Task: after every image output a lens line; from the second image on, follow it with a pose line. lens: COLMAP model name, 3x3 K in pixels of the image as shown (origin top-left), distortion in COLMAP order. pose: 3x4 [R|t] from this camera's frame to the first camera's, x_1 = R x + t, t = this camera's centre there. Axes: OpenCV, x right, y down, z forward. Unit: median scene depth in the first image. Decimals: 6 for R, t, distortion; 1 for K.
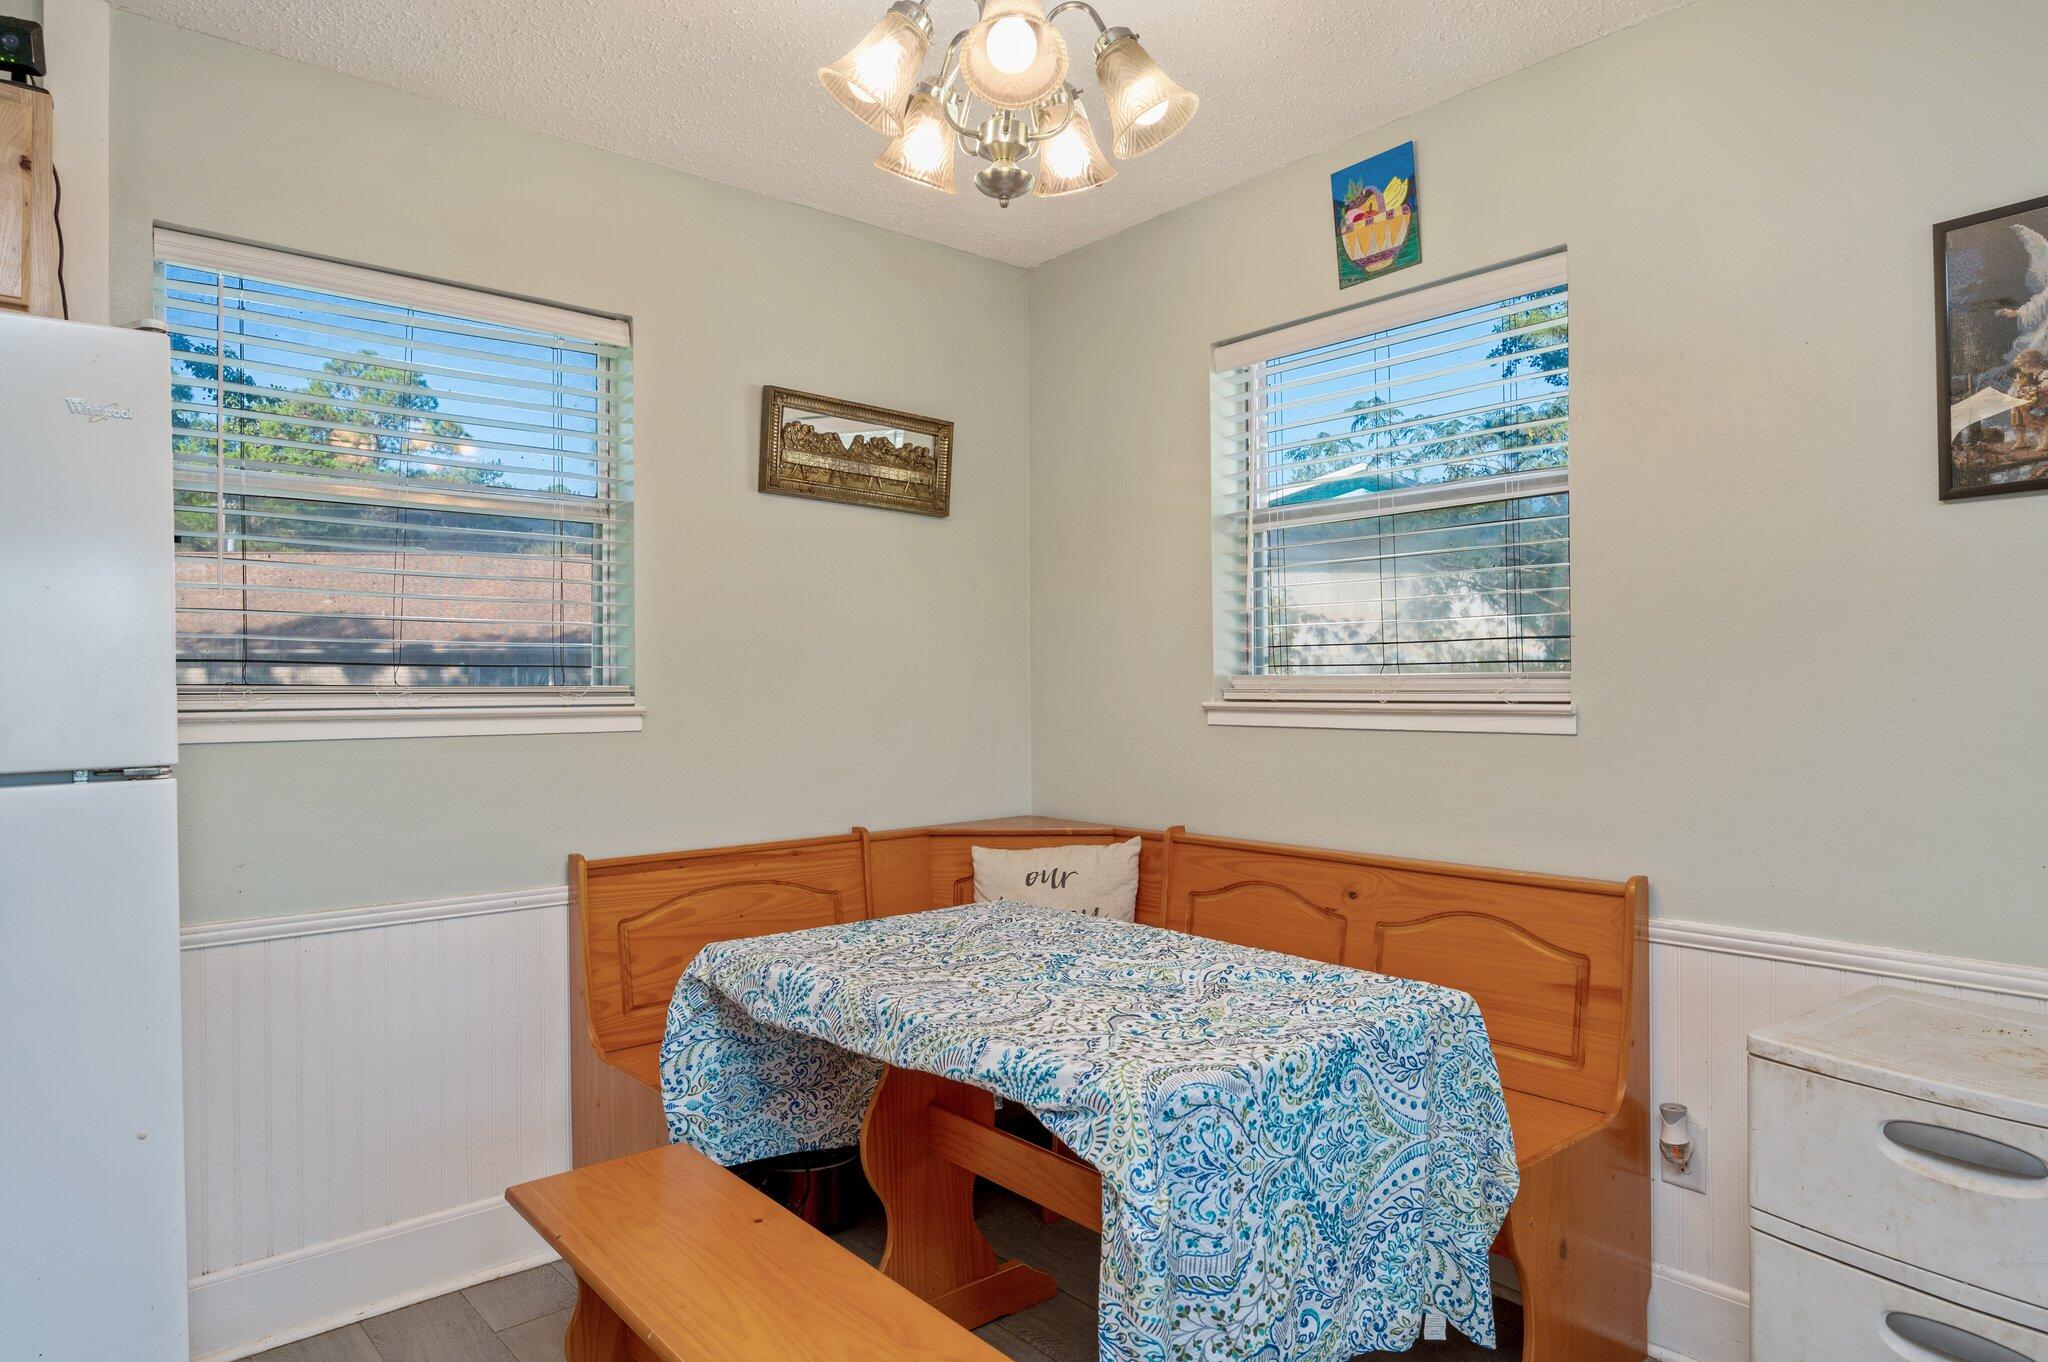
lens RADIAL K [[1217.1, 0, 1033.9], [0, 1217.1, 681.3], [0, 0, 1]] dist [-0.004781, -0.002401]
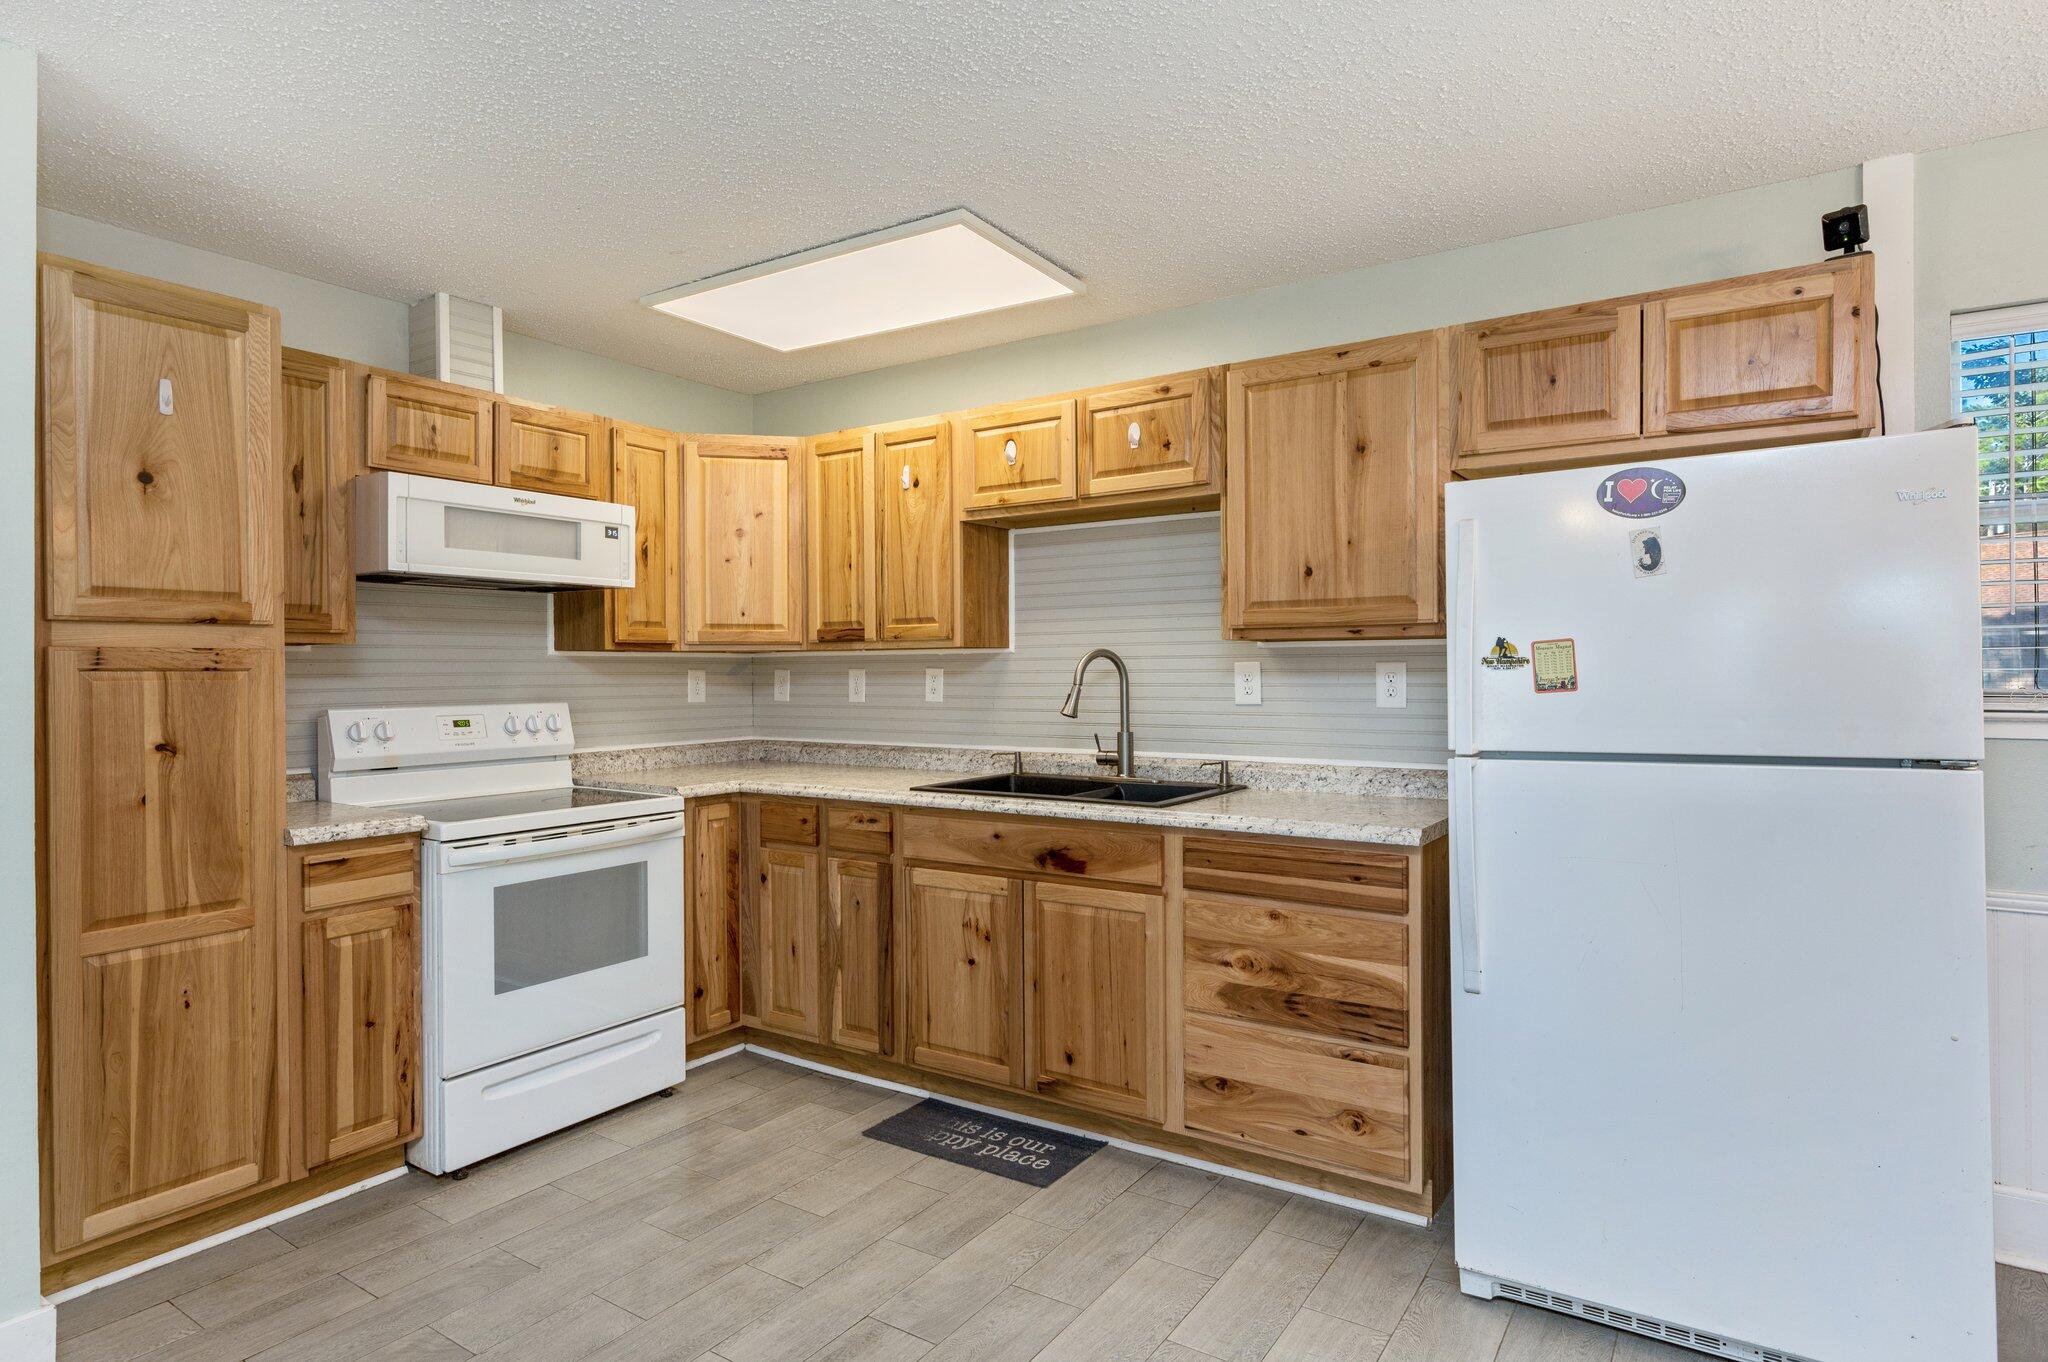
lens RADIAL K [[1100.2, 0, 1027.9], [0, 1100.2, 671.2], [0, 0, 1]] dist [-0.004238, 0.002299]
pose [[0.262828, 0.002558, -0.964839, 0.087488], [0.006786, 0.999967, 0.004500, -0.023404], [0.964819, -0.007730, 0.262802, -0.169153]]
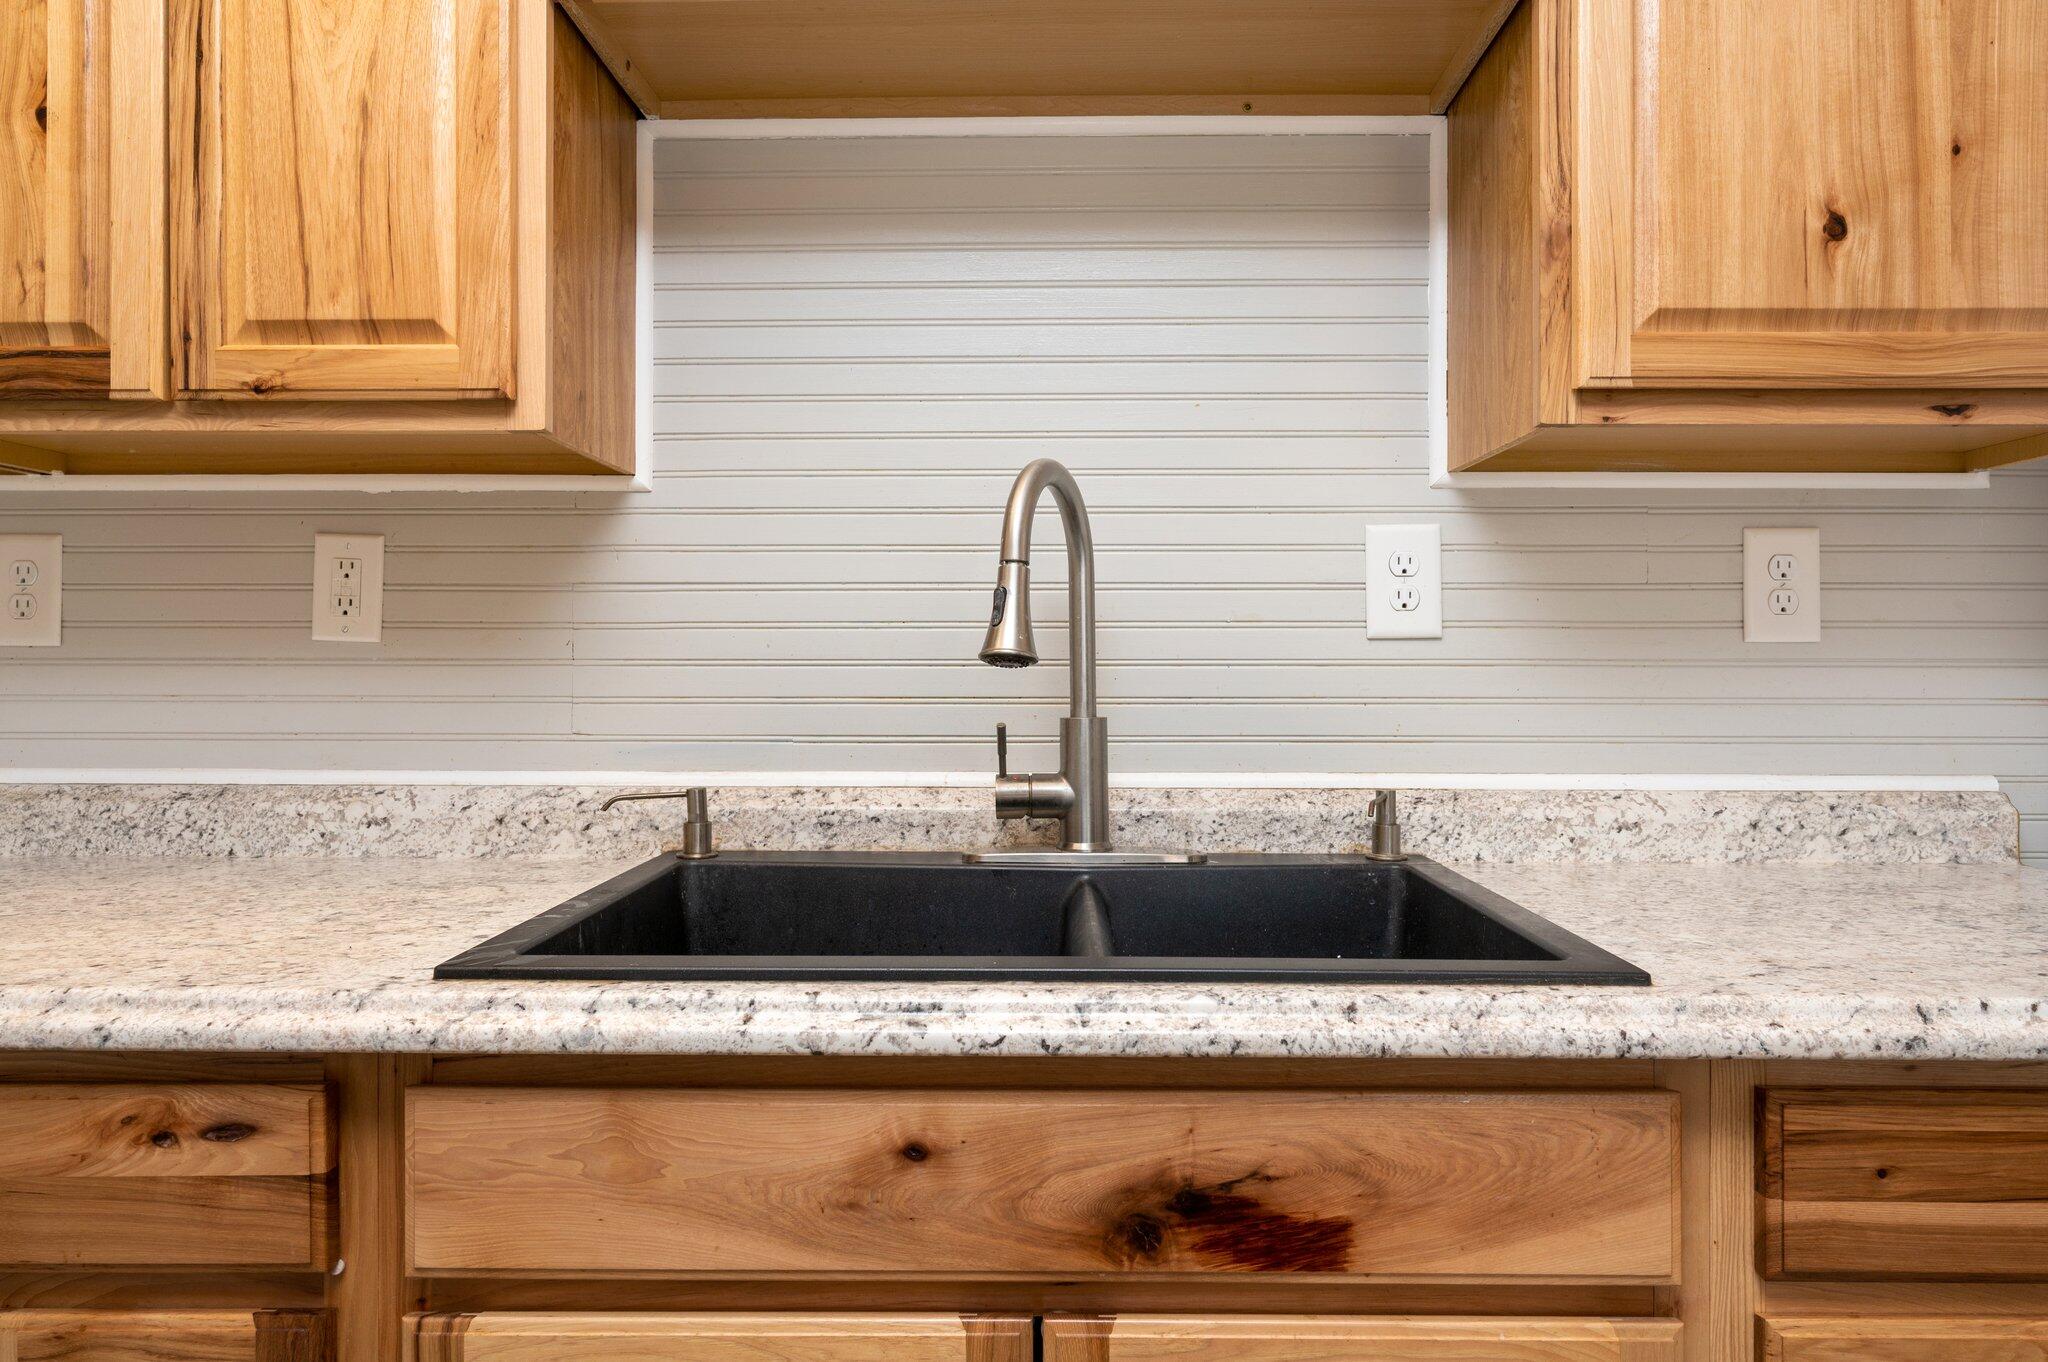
lens RADIAL K [[1308.2, 0, 1020.2], [0, 1308.2, 668.1], [0, 0, 1]] dist [-0.005027, 0.000292]
pose [[0.742887, 0.006408, -0.669387, -0.823087], [-0.003786, 0.999978, 0.005372, 0.033490], [0.669407, -0.001456, 0.742895, -0.122307]]
